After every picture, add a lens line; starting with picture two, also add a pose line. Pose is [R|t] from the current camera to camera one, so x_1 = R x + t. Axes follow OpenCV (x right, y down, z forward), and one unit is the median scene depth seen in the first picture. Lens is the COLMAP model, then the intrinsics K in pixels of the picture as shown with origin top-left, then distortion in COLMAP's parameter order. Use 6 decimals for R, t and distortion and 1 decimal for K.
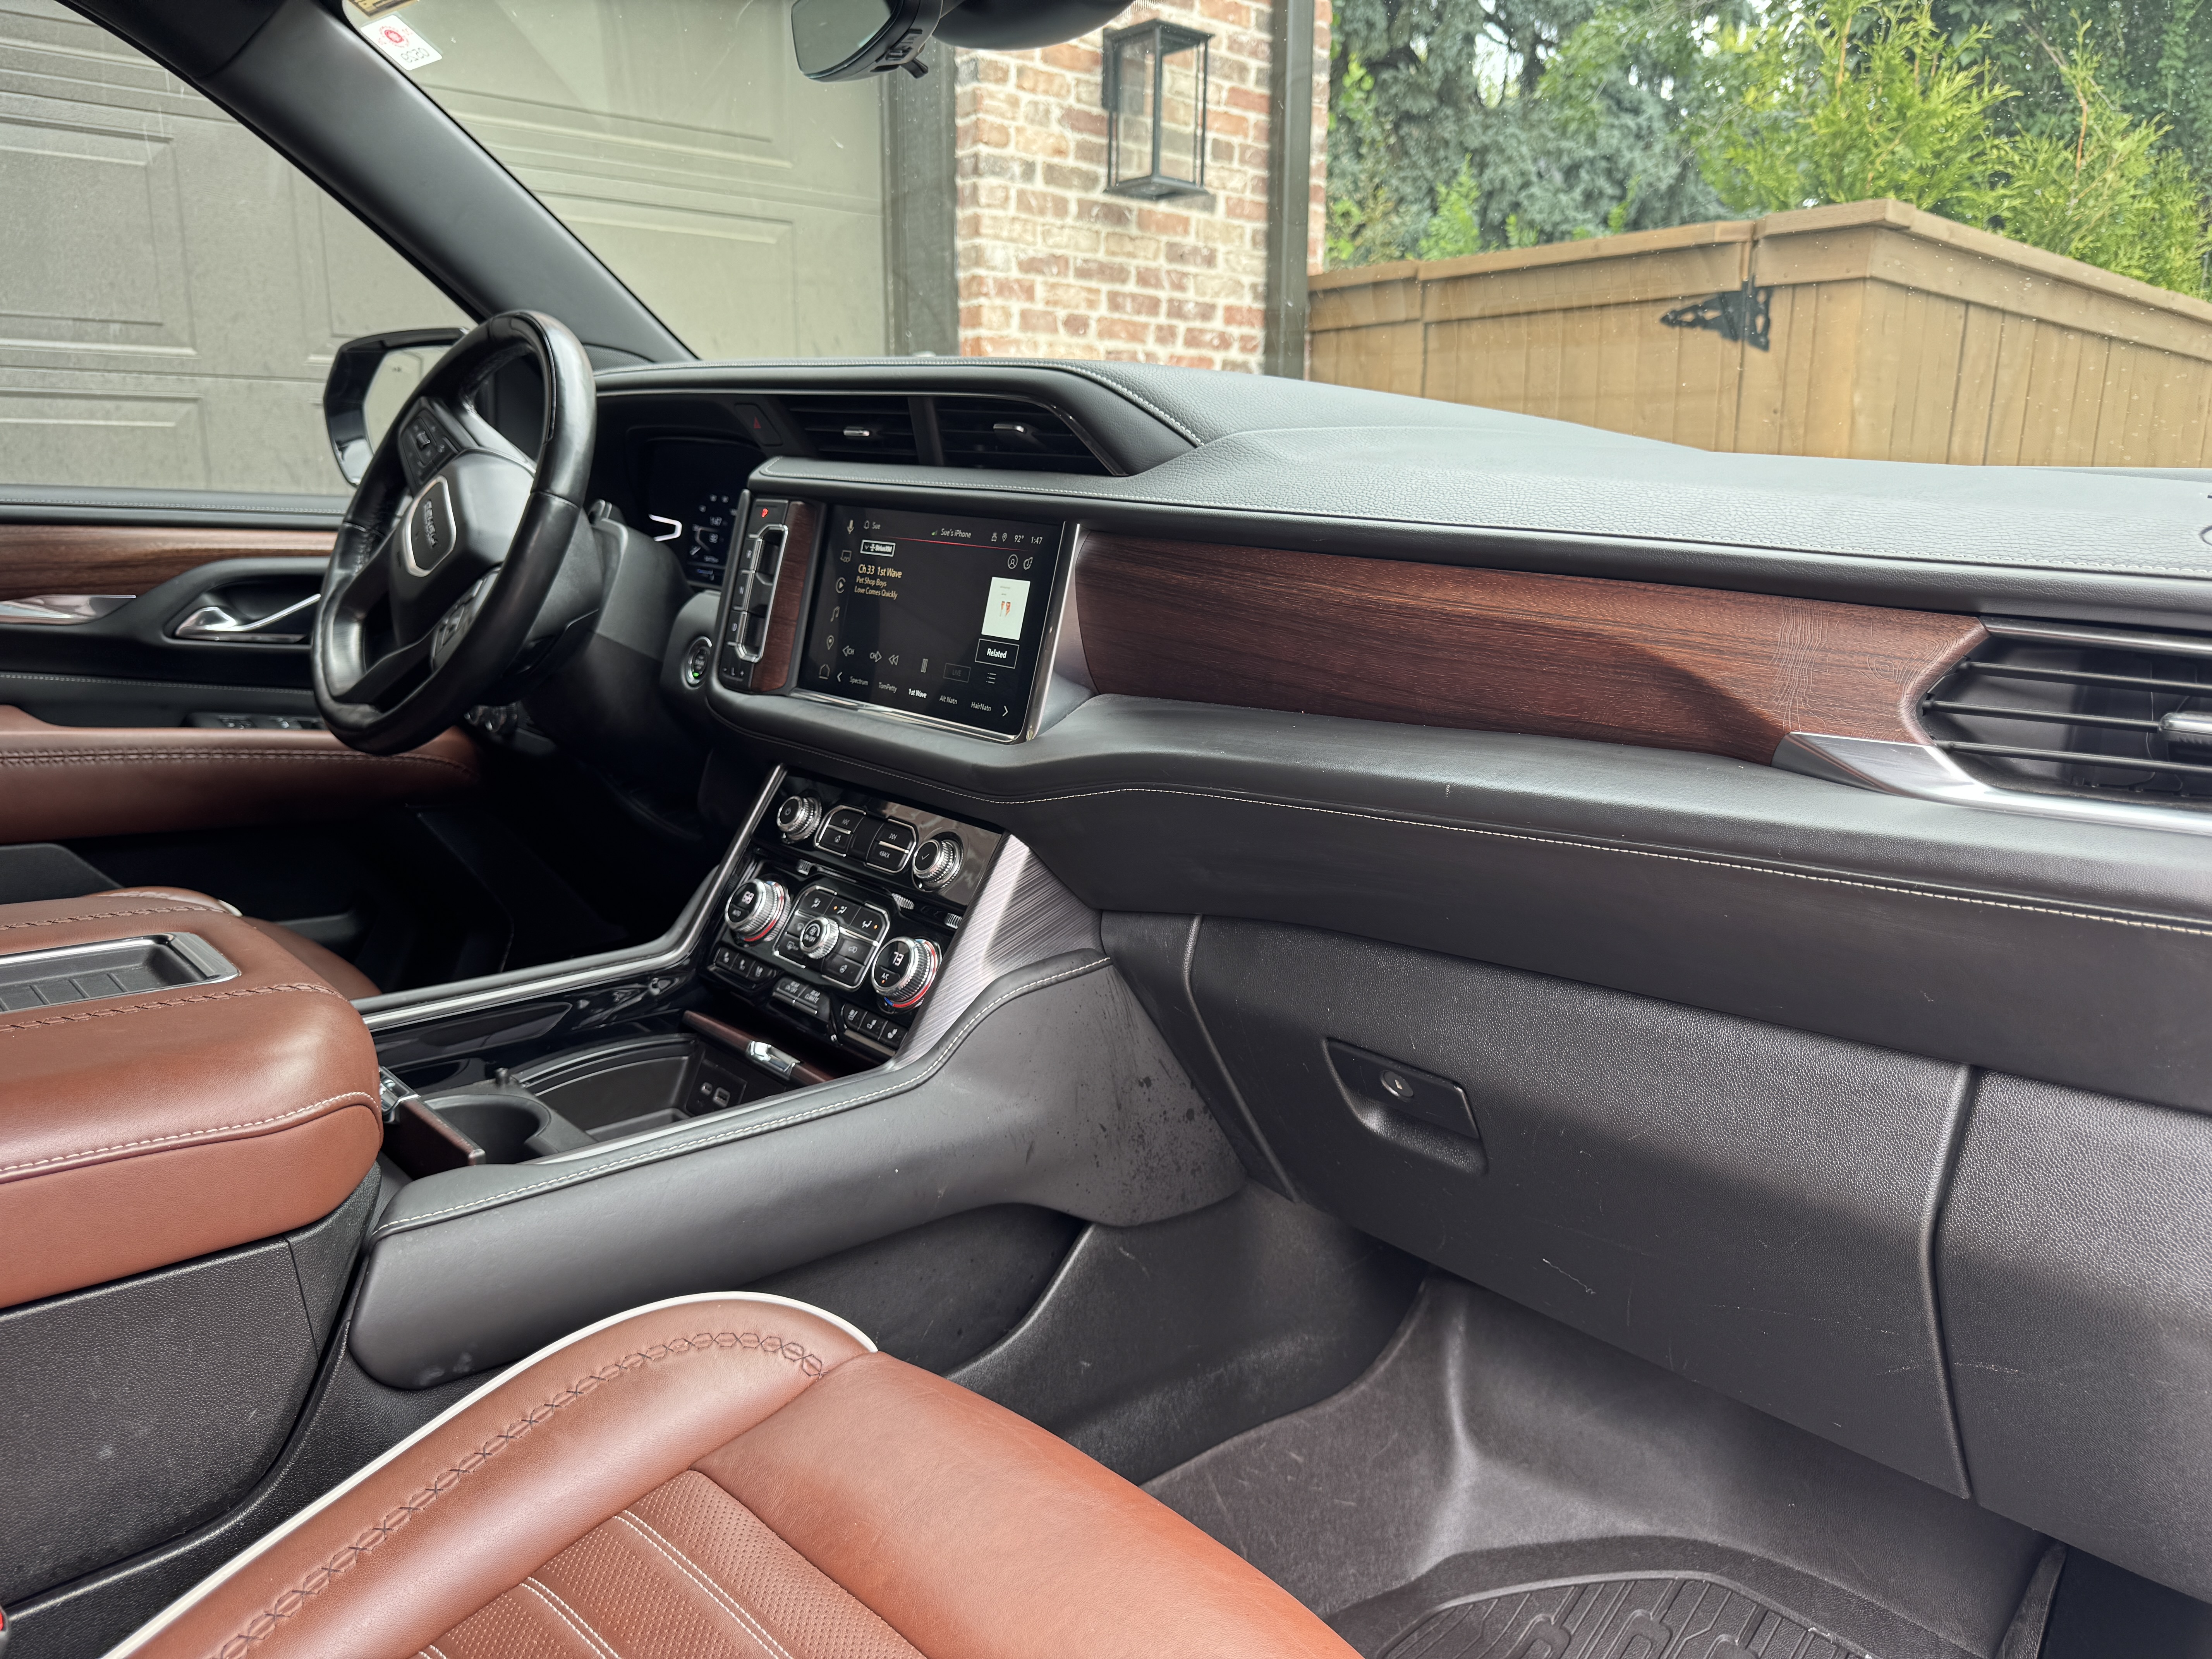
lens RADIAL K [[1576.4, 0, 1117.6], [0, 1576.4, 825.7], [0, 0, 1]] dist [0.037394, -0.039605]
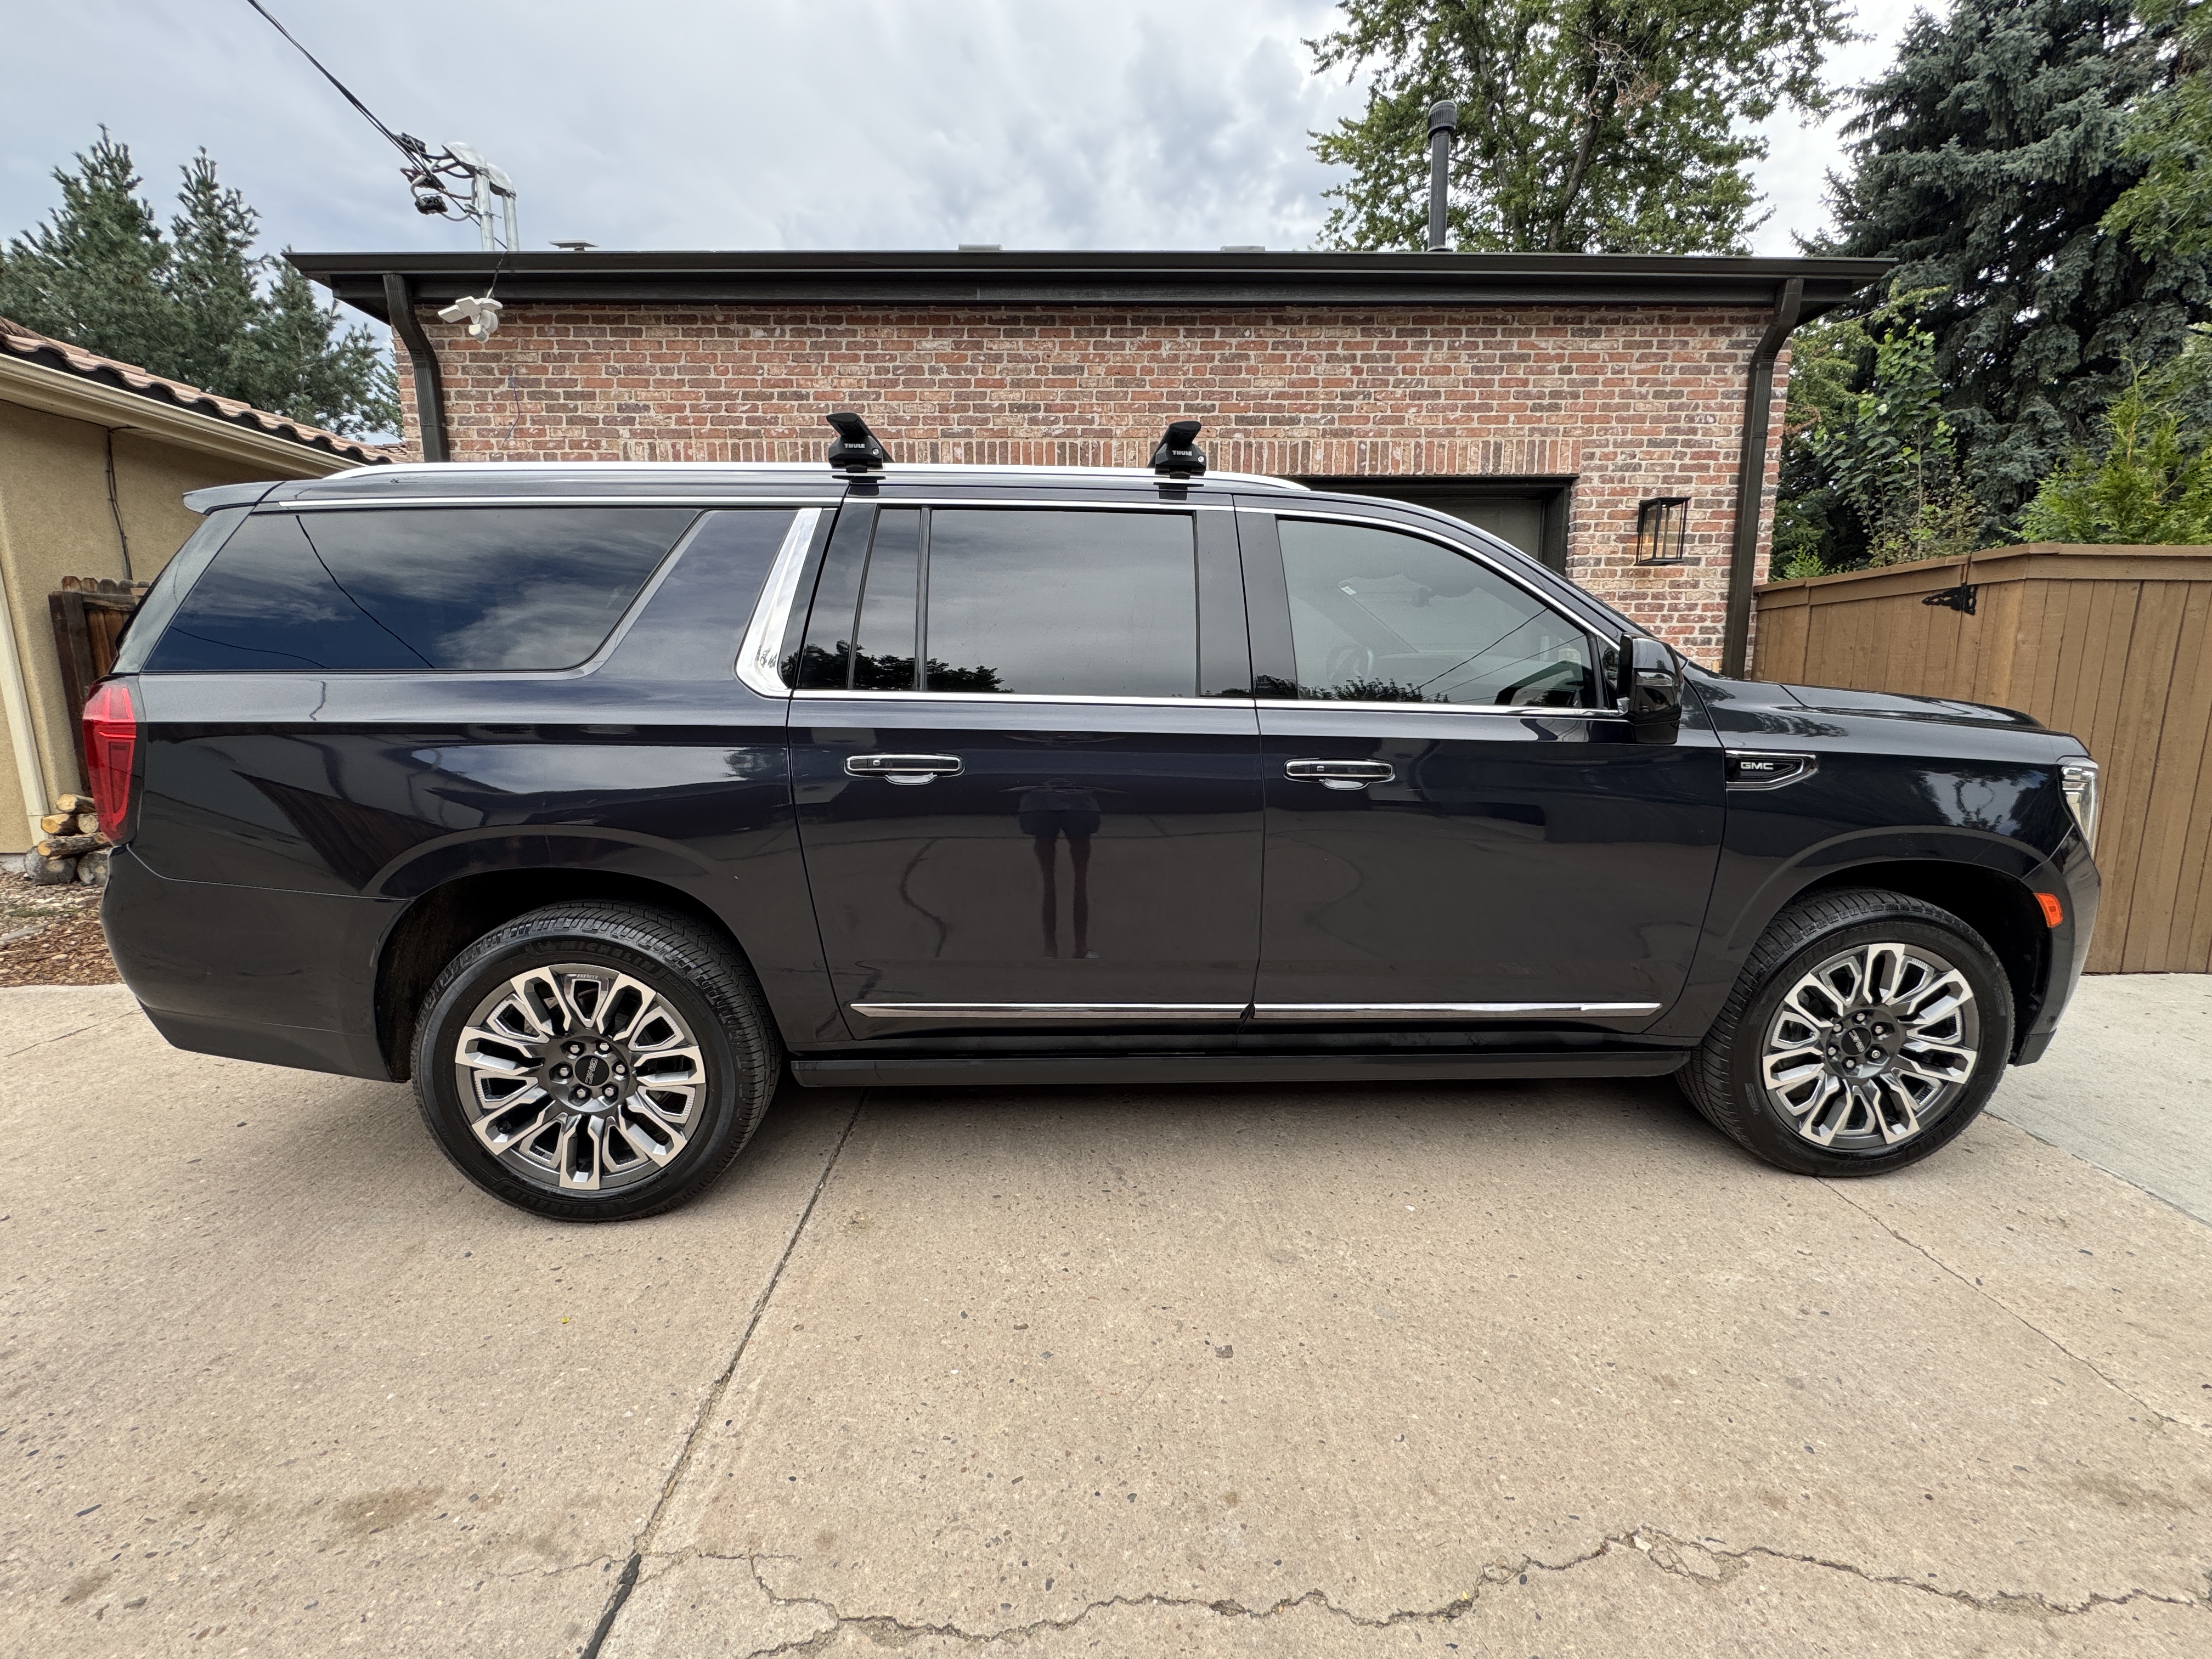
lens RADIAL K [[887.5, 0, 1110.1], [0, 887.5, 823.8], [0, 0, 1]] dist [0.003751, 0.000002]
pose [[0.767450, 0.084378, -0.635532, 0.285930], [-0.119878, 0.992704, -0.012963, 0.117373], [0.629801, 0.086135, 0.771966, -0.560312]]
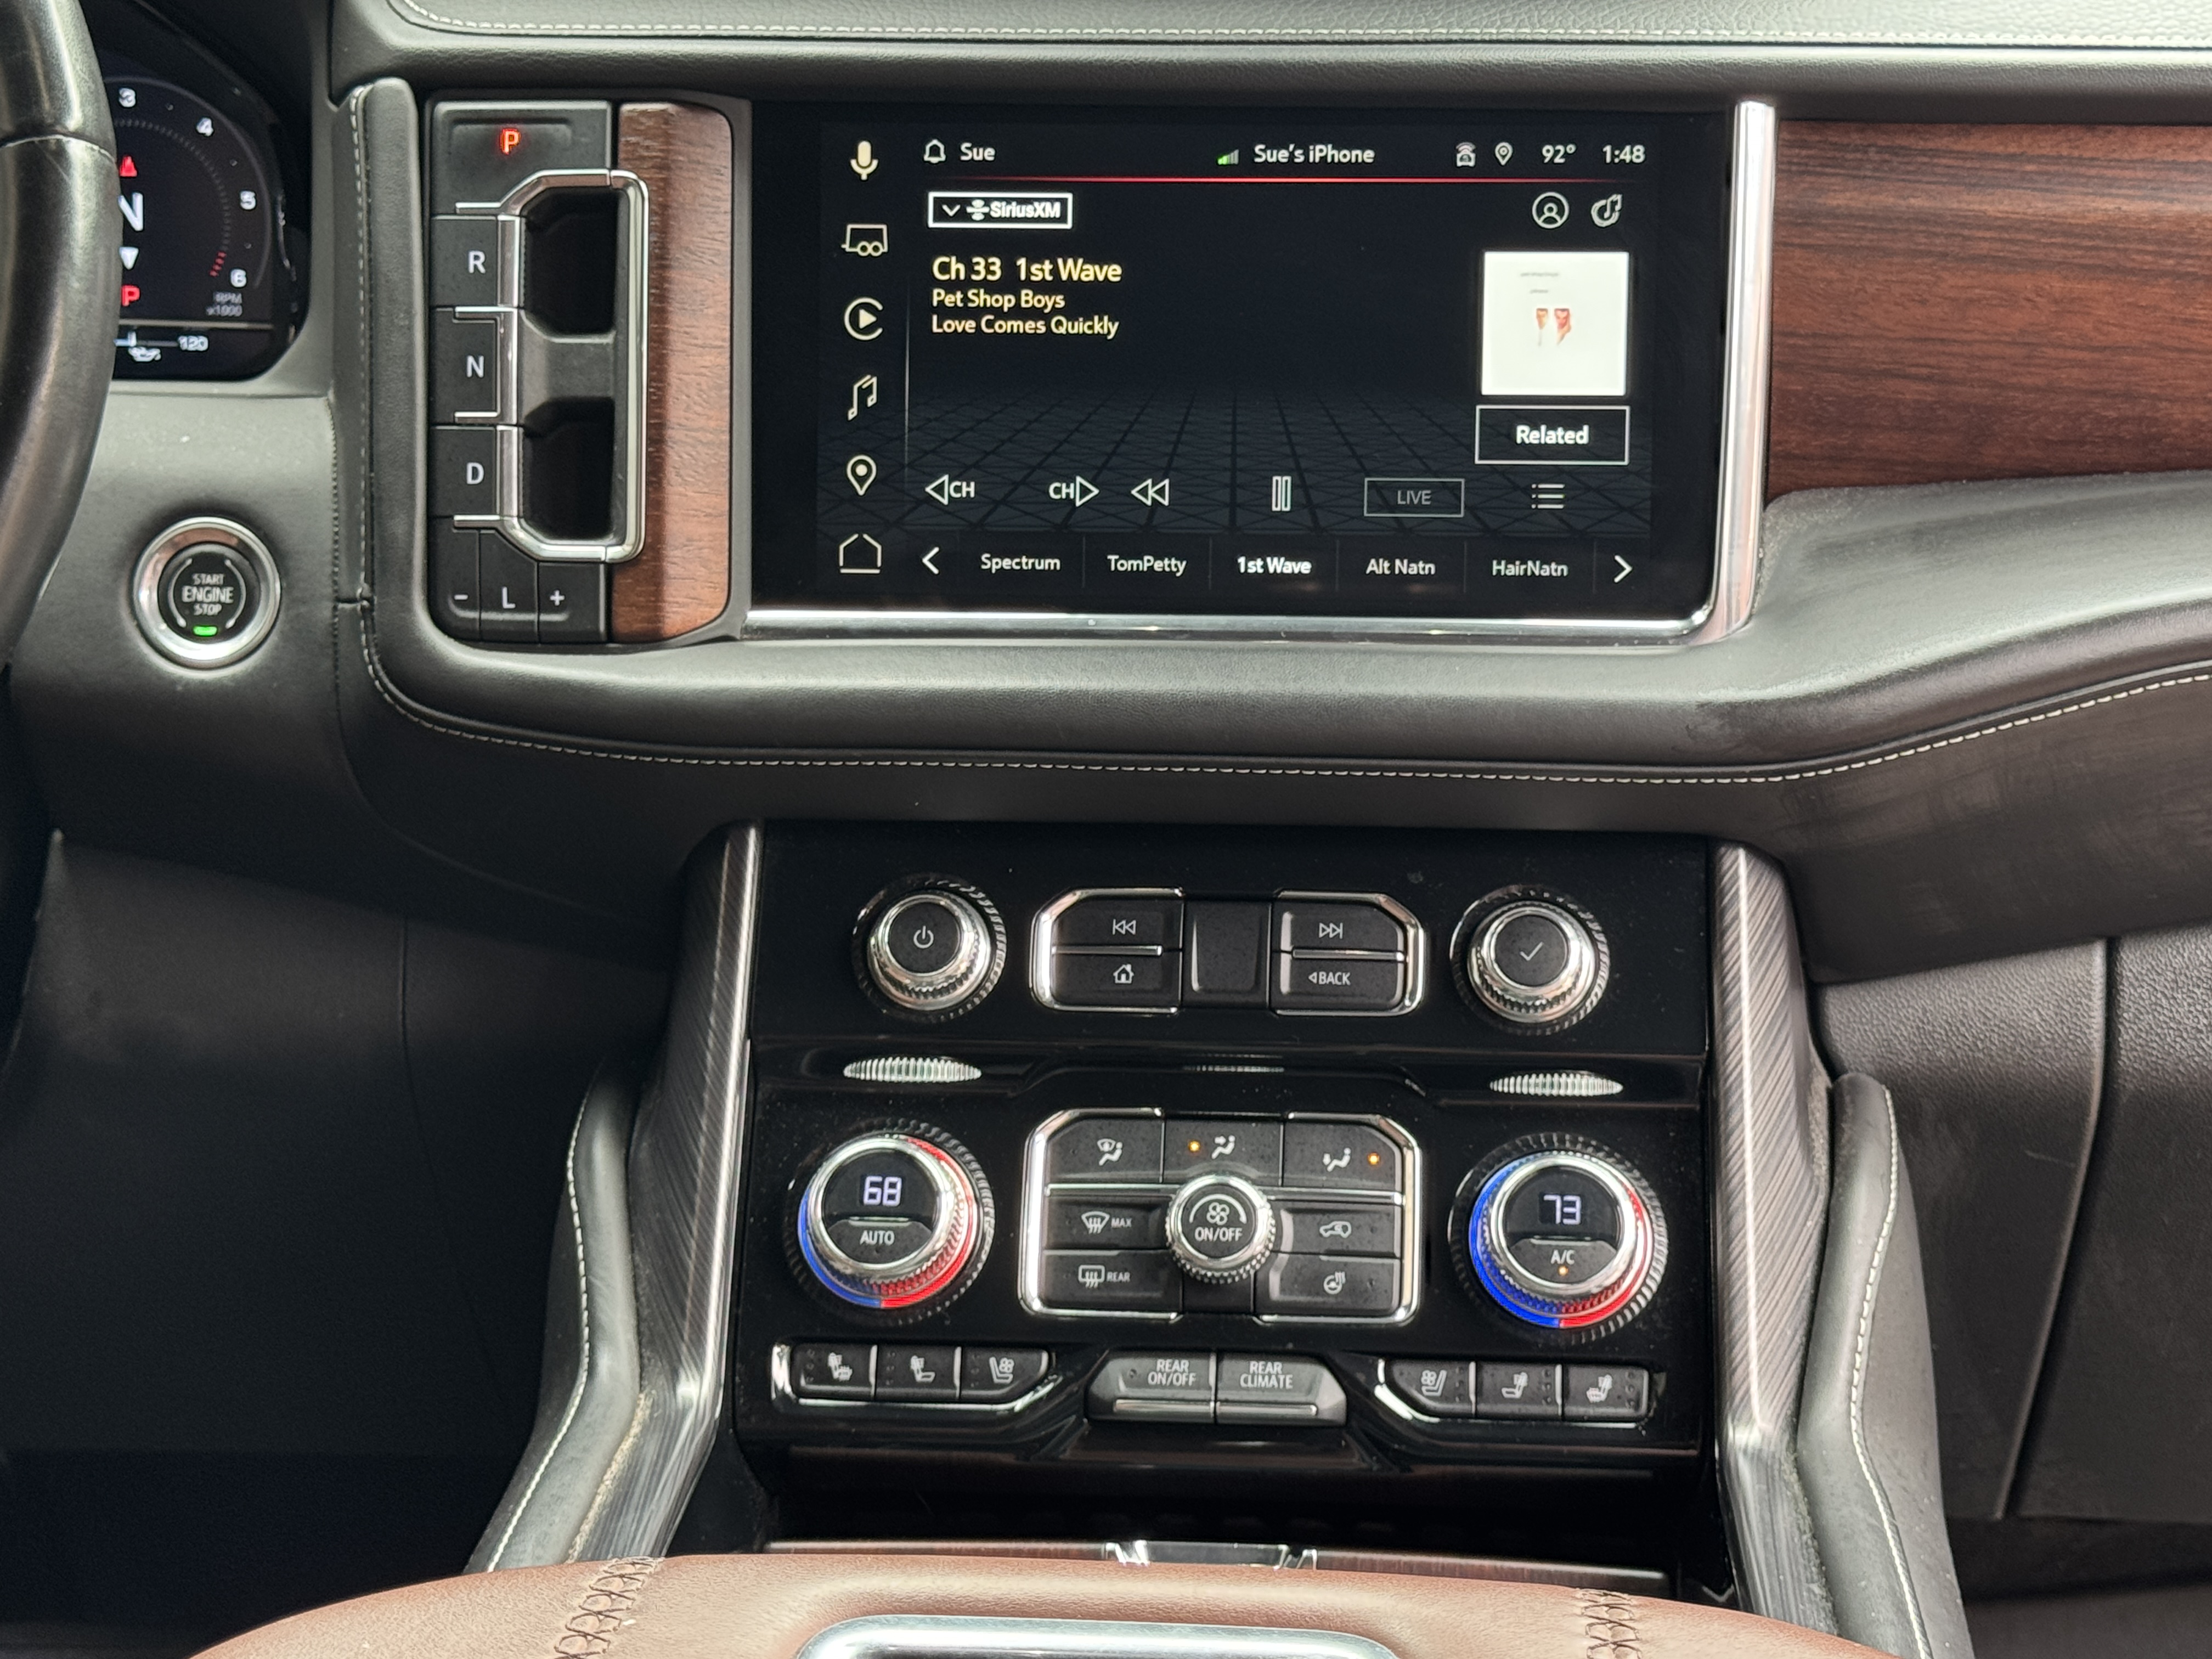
lens RADIAL K [[3938.1, 0, 1085.8], [0, 3938.1, 914.3], [0, 0, 1]] dist [0.027799, 0.000000]
pose [[0.744049, -0.204286, 0.636128, -0.233378], [0.173275, 0.978533, 0.111574, -0.033769], [-0.645265, 0.027208, 0.763474, 0.080652]]
